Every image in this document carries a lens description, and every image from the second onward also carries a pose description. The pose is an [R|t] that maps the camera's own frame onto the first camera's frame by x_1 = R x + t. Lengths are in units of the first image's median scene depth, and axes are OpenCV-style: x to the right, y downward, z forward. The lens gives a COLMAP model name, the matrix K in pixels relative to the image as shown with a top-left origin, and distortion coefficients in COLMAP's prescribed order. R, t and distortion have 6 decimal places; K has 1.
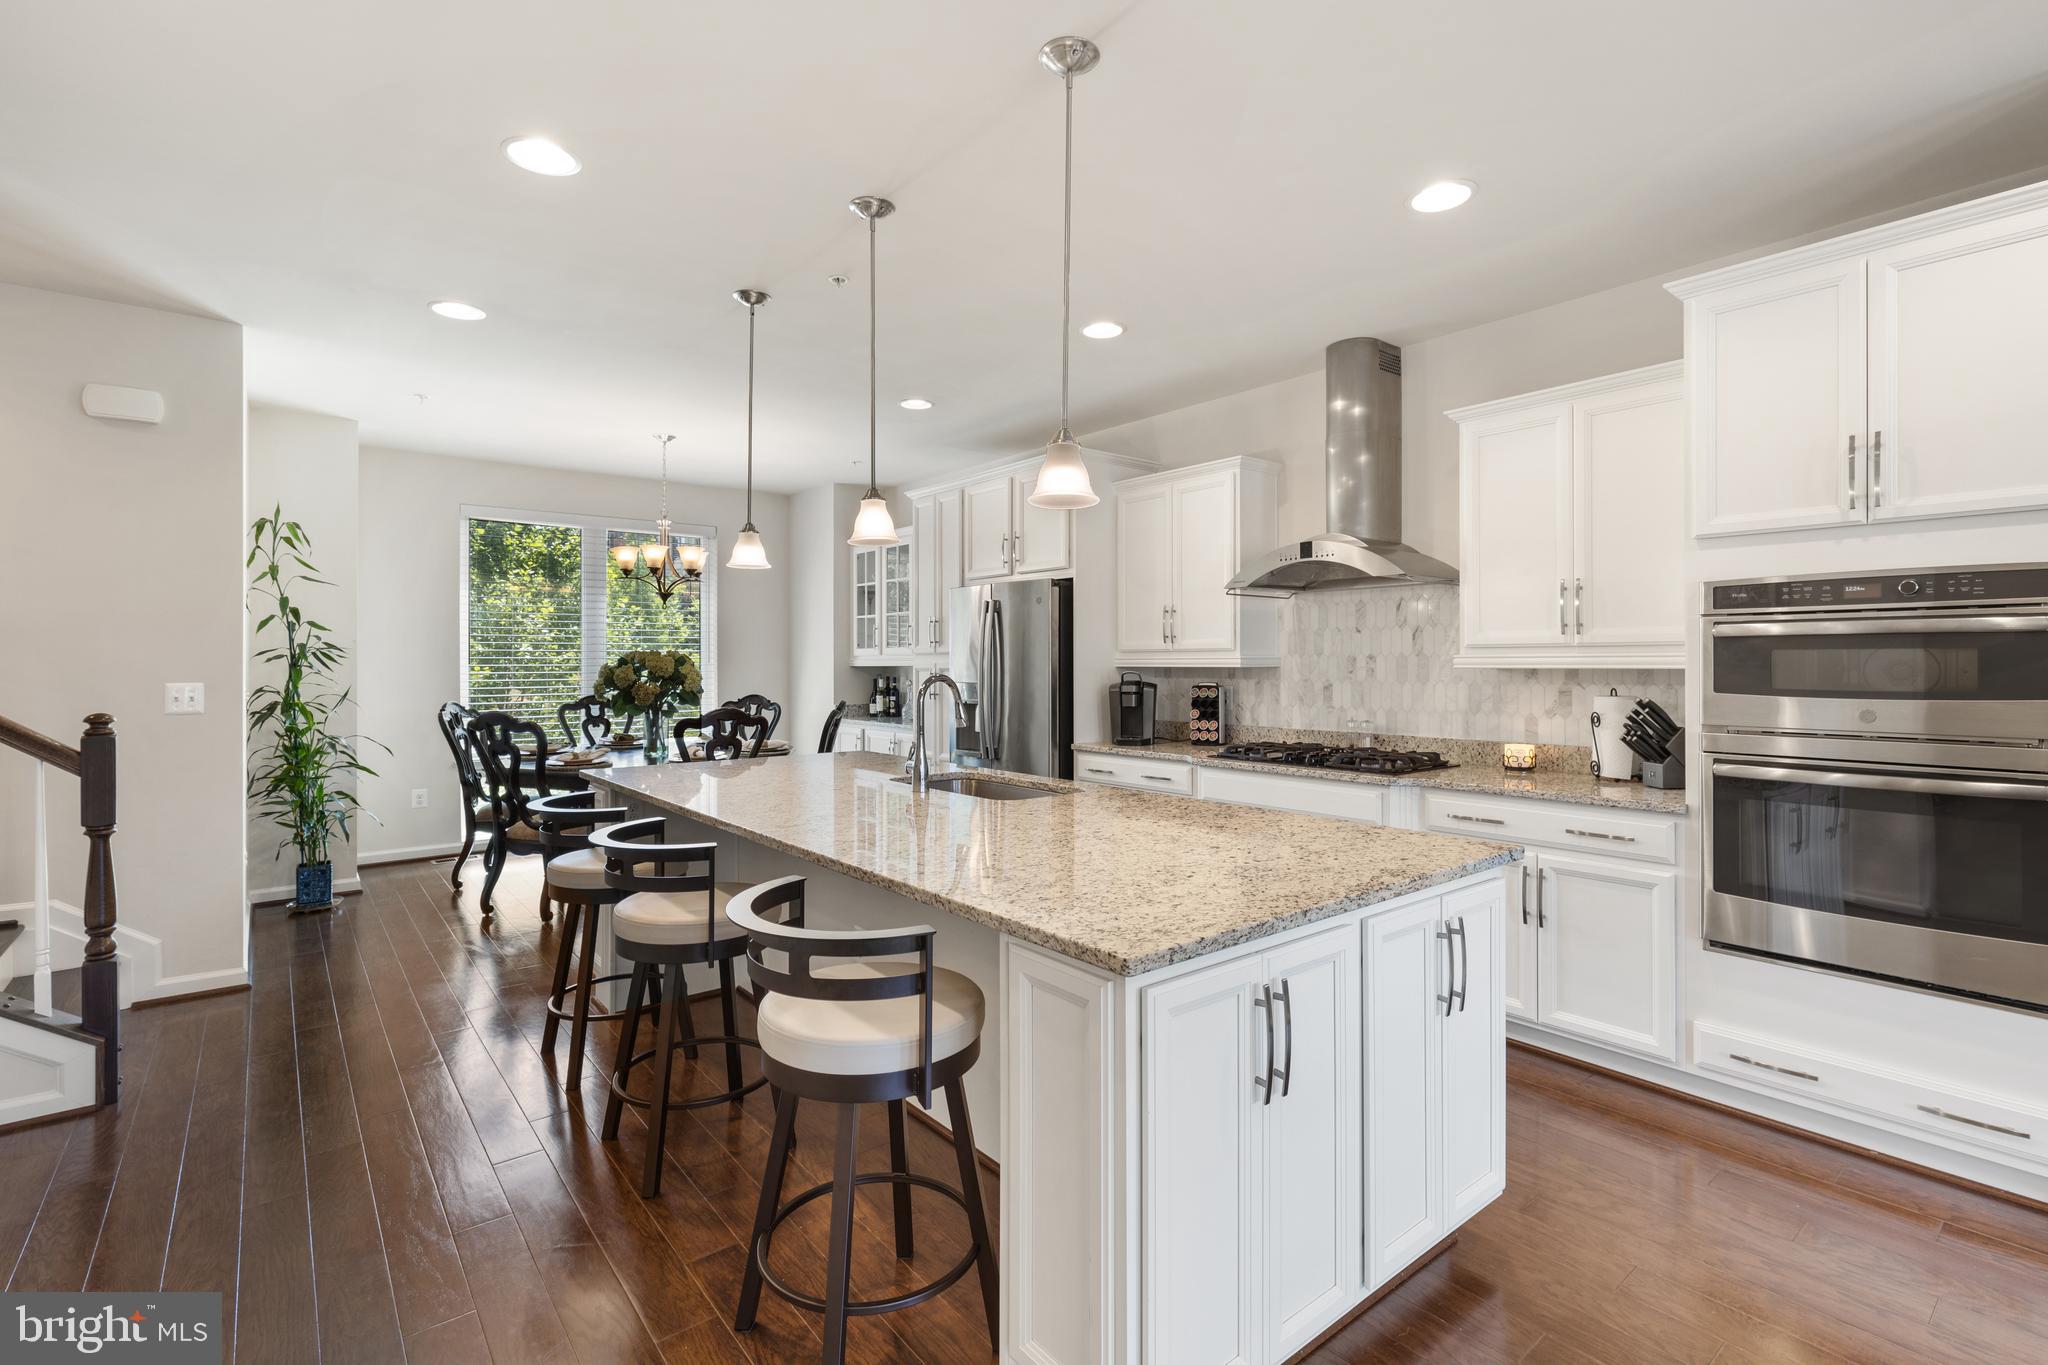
lens RADIAL K [[927.1, 0, 1040.9], [0, 927.1, 656.8], [0, 0, 1]] dist [0.005941, -0.001785]
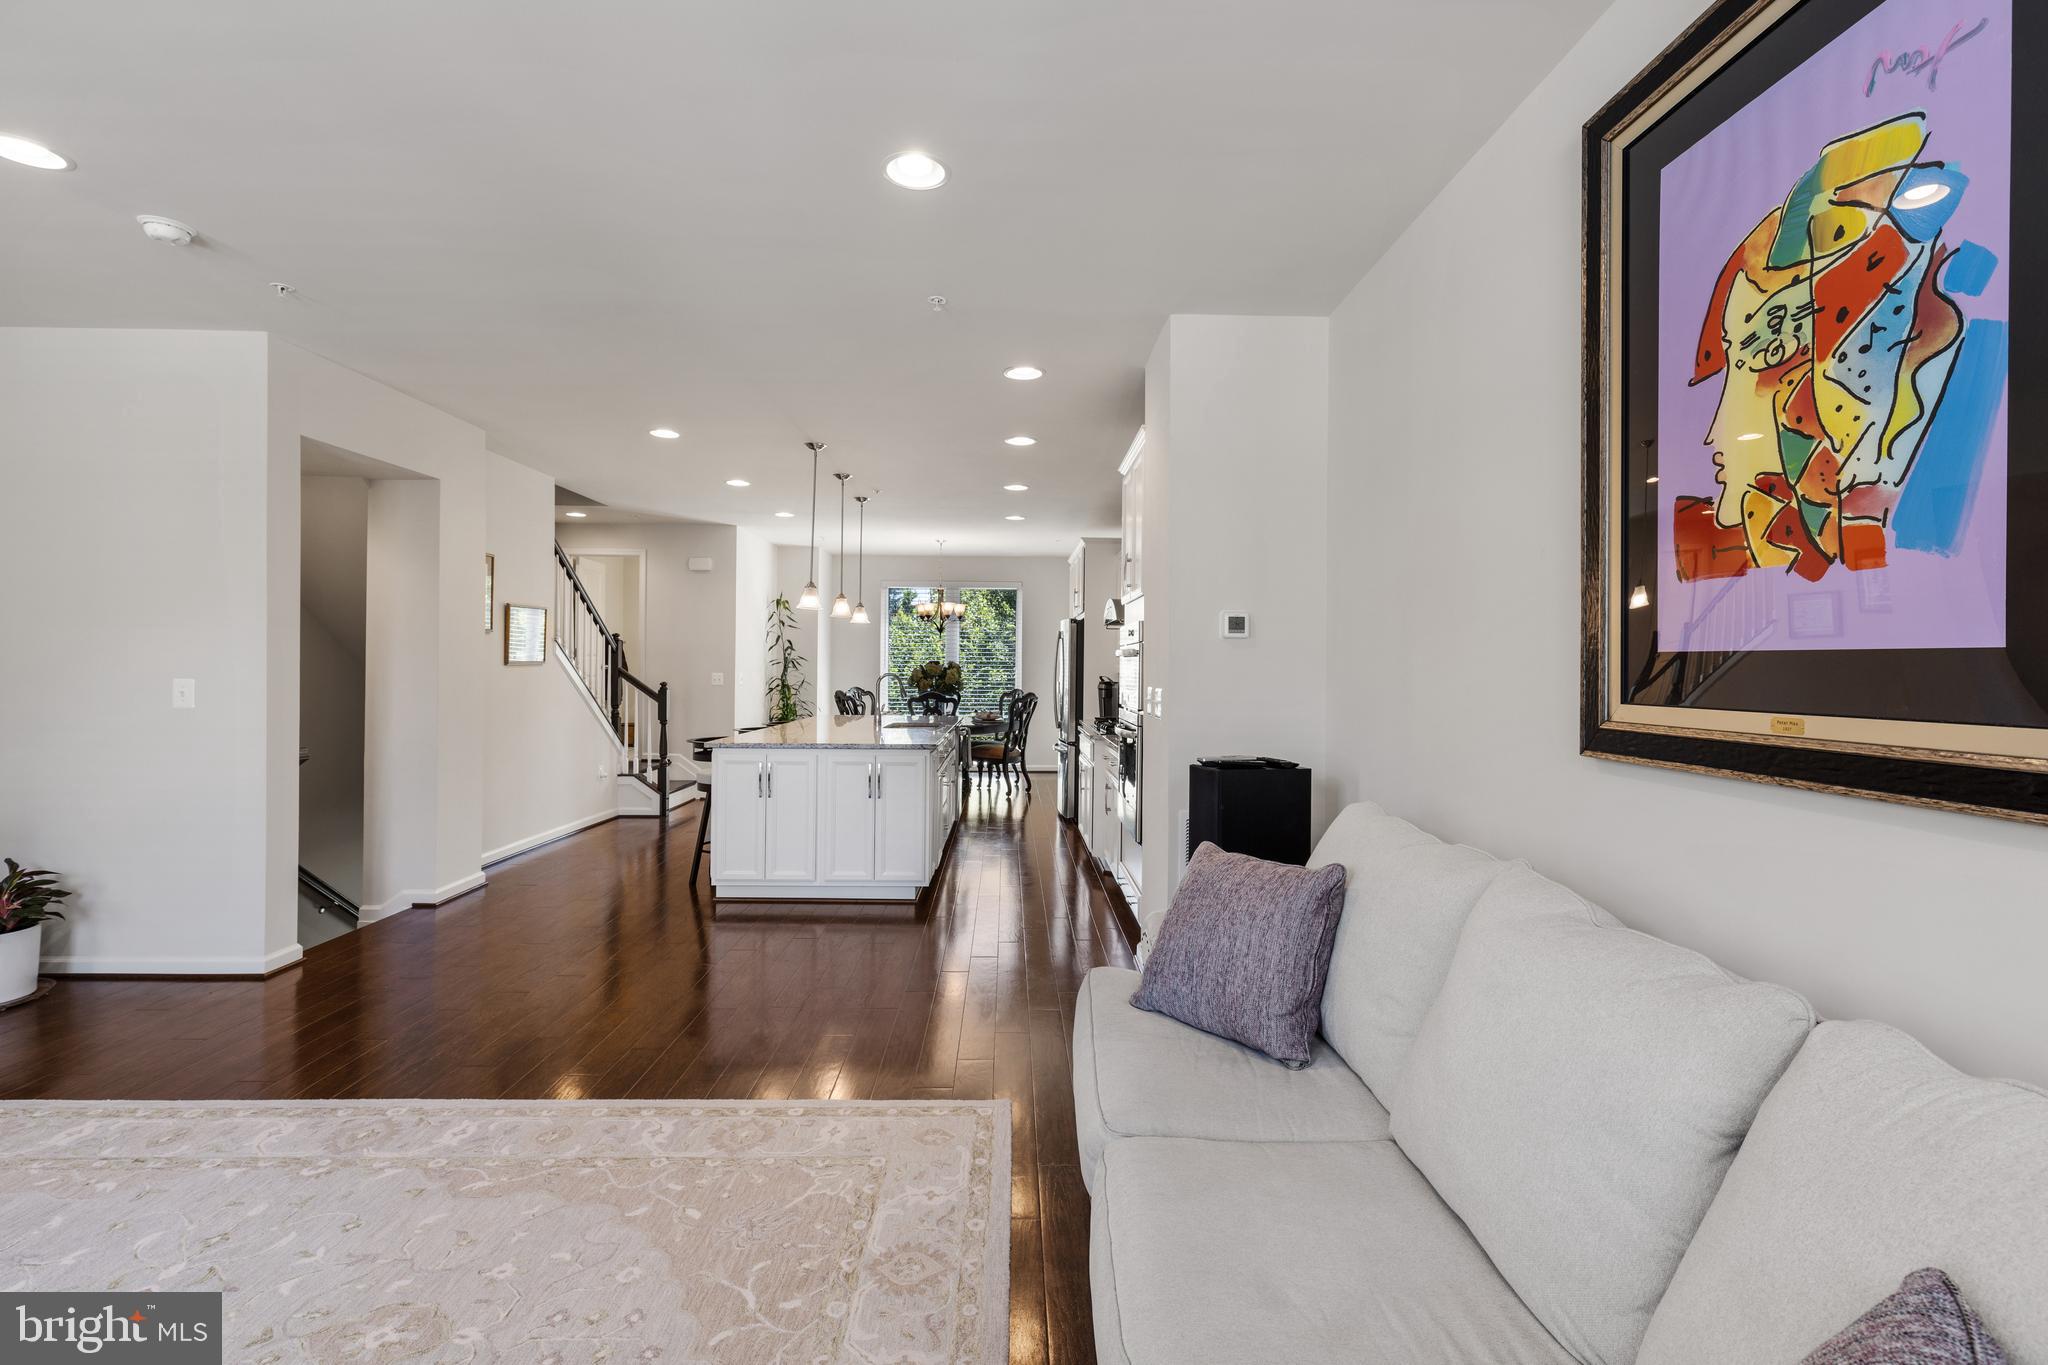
lens RADIAL K [[927.1, 0, 1035.0], [0, 927.1, 669.0], [0, 0, 1]] dist [0.005941, -0.001785]
pose [[0.786947, 0.010579, -0.616929, 0.986926], [-0.008588, 0.999944, 0.006192, -0.004699], [0.616960, 0.000426, 0.786994, -0.329933]]
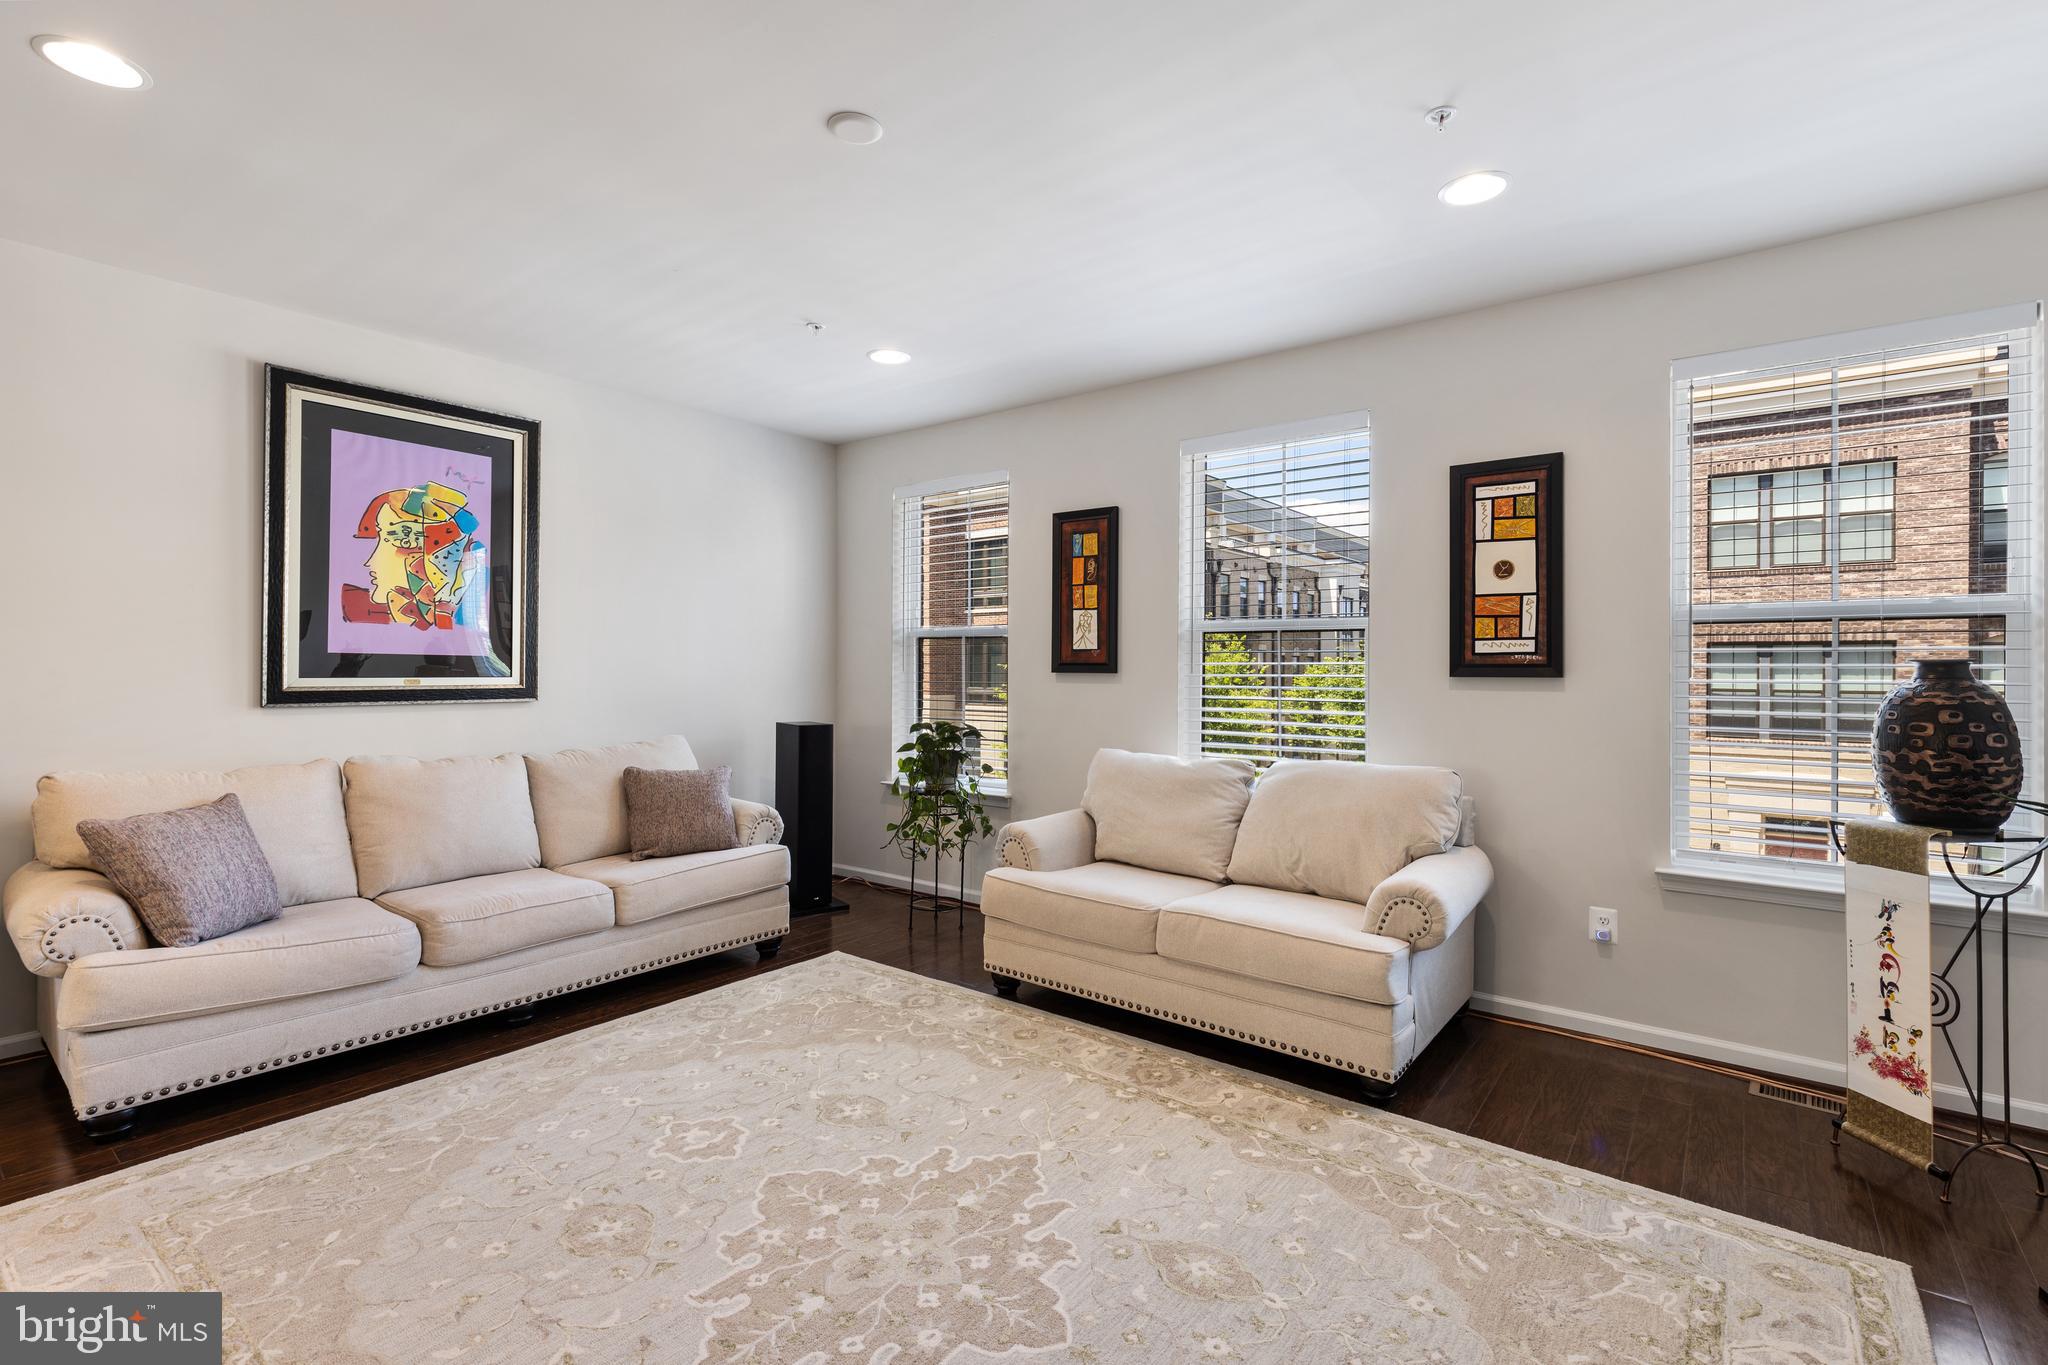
lens RADIAL K [[927.1, 0, 1038.5], [0, 927.1, 665.2], [0, 0, 1]] dist [0.005941, -0.001785]
pose [[-0.235653, 0.003518, 0.971831, 0.056086], [-0.009273, 0.999940, -0.005868, -0.001706], [-0.971793, -0.010395, -0.235606, -0.289116]]
